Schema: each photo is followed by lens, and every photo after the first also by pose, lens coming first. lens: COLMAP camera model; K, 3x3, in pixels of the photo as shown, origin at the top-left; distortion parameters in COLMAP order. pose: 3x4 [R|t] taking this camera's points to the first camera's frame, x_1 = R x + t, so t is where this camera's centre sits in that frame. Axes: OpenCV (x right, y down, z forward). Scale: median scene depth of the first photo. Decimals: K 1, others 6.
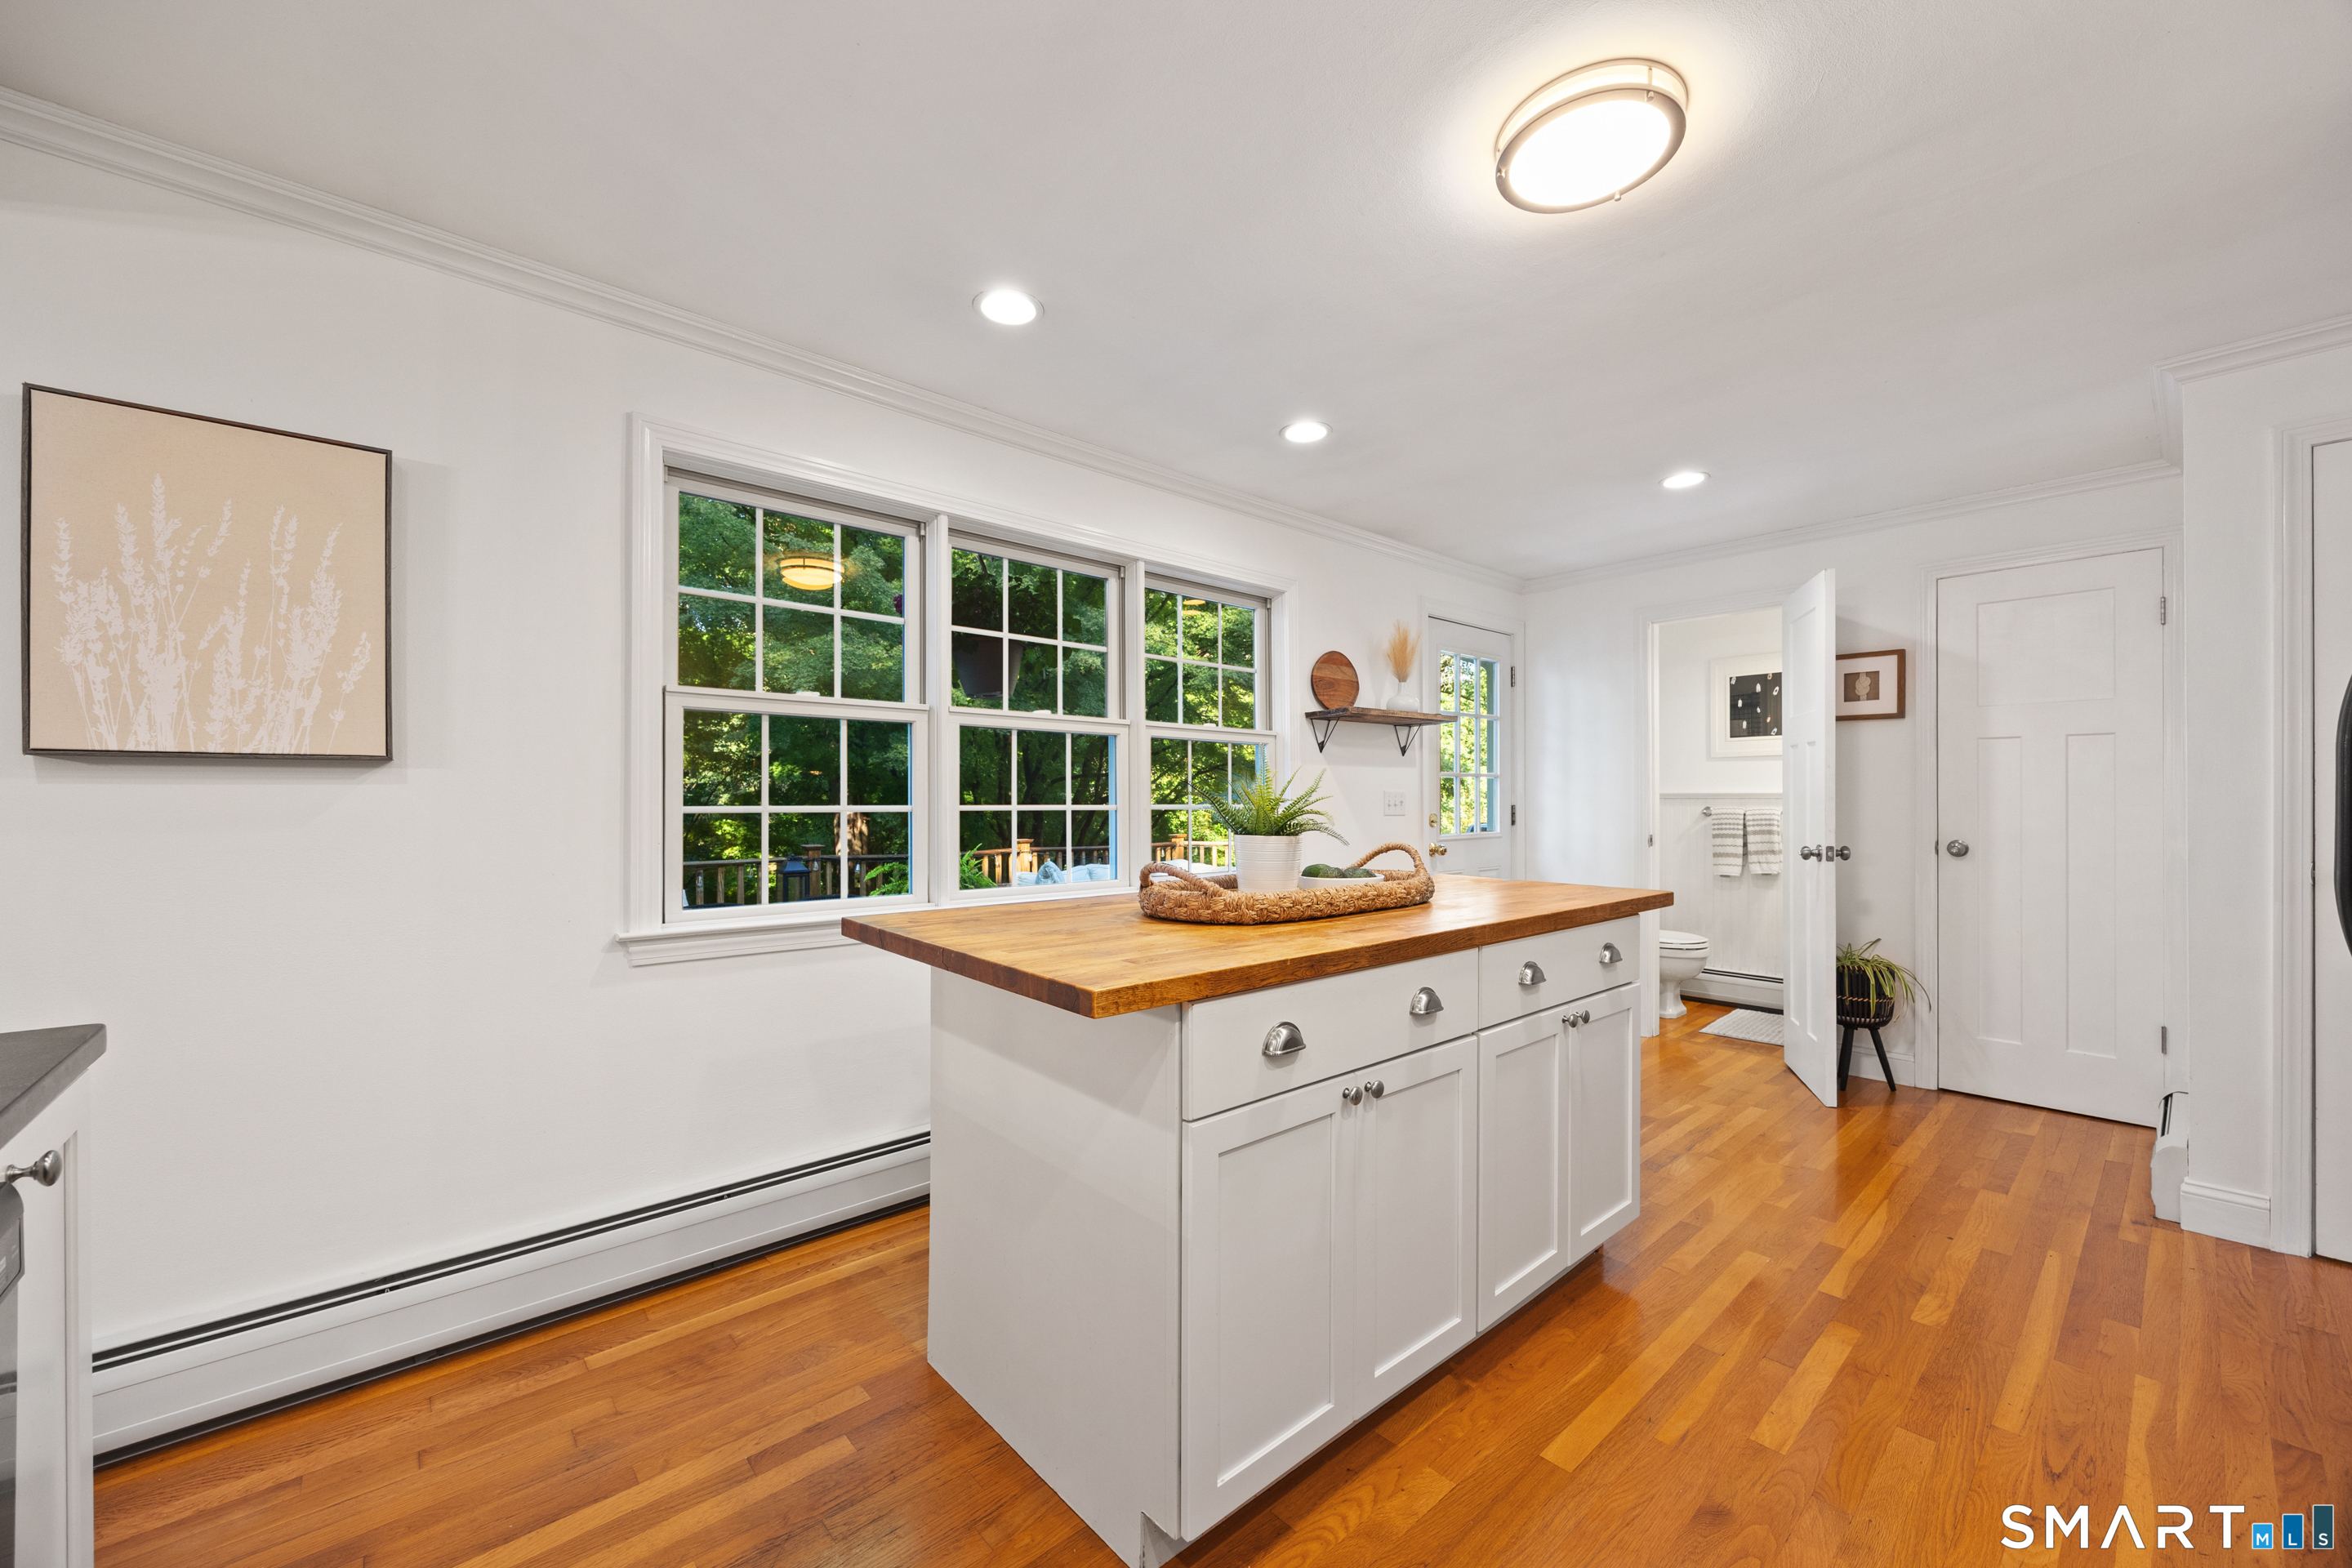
lens RADIAL K [[911.2, 0, 1185.3], [0, 911.2, 796.7], [0, 0, 1]] dist [-0.013273, 0.003059]
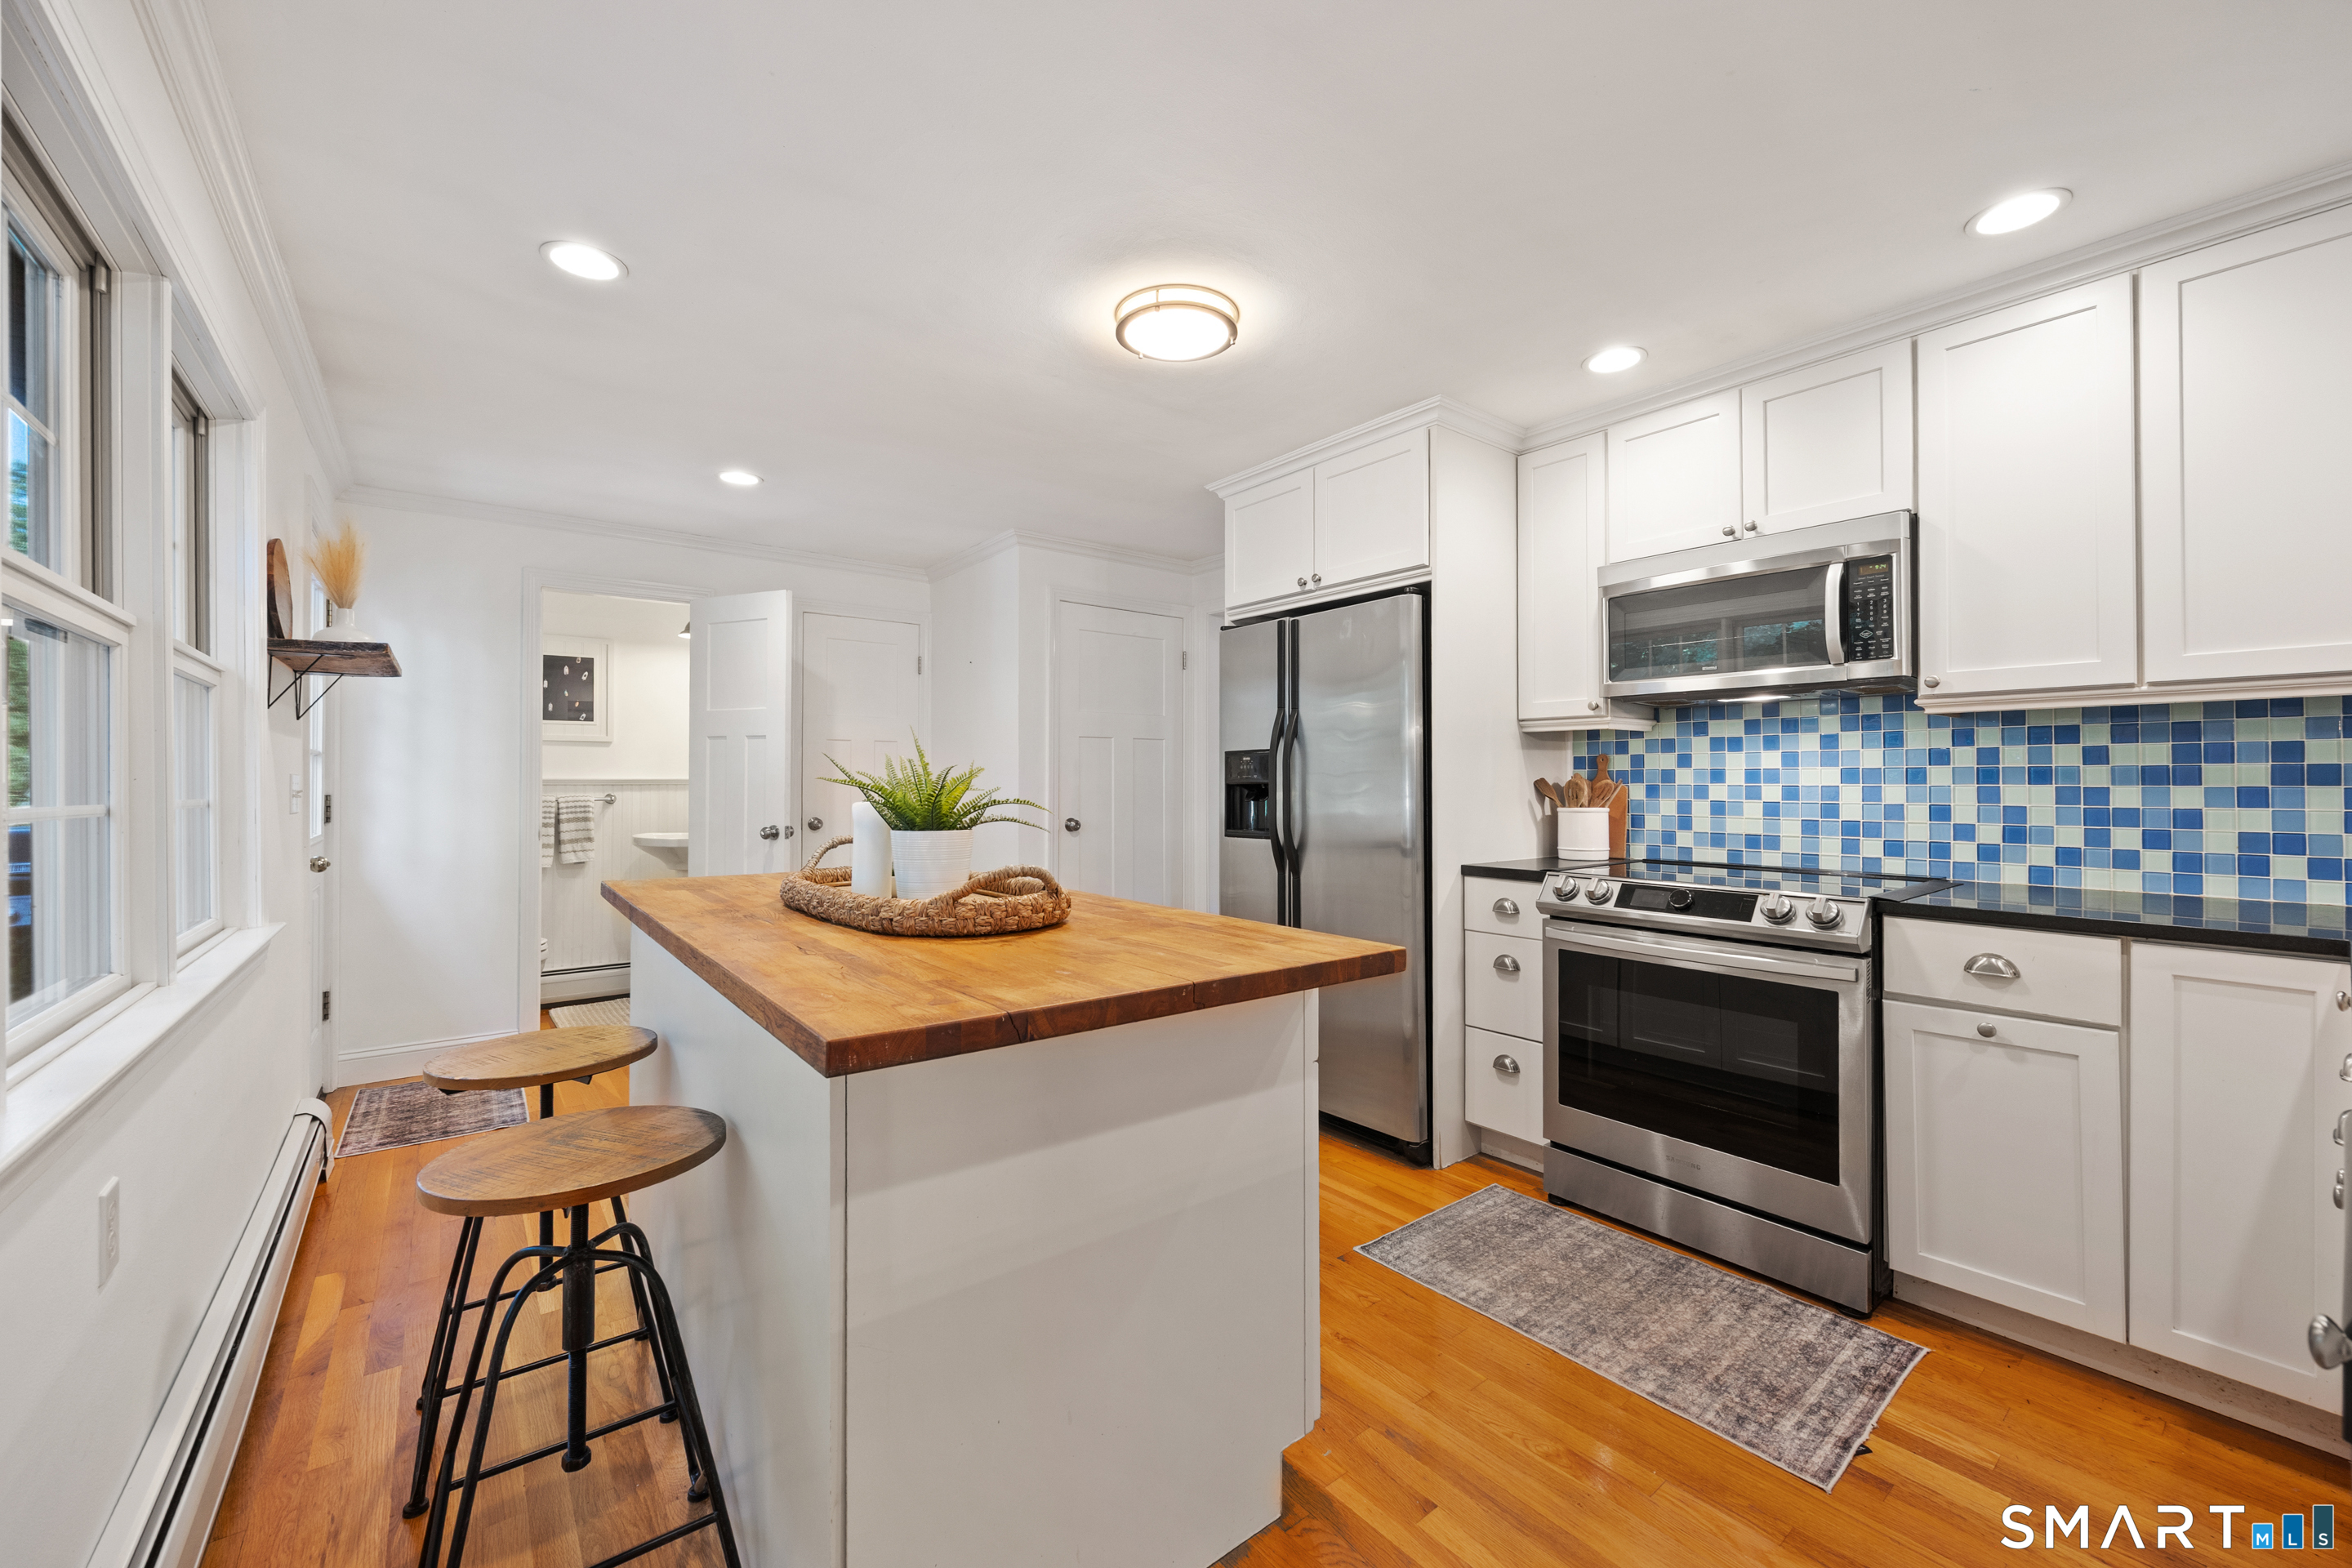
lens RADIAL K [[911.2, 0, 1197.8], [0, 911.2, 796.5], [0, 0, 1]] dist [-0.013273, 0.003059]
pose [[0.041686, -0.009805, 0.999083, -0.306312], [-0.003345, 0.999945, 0.009953, 0.002203], [-0.999125, -0.003757, 0.041651, 0.292142]]
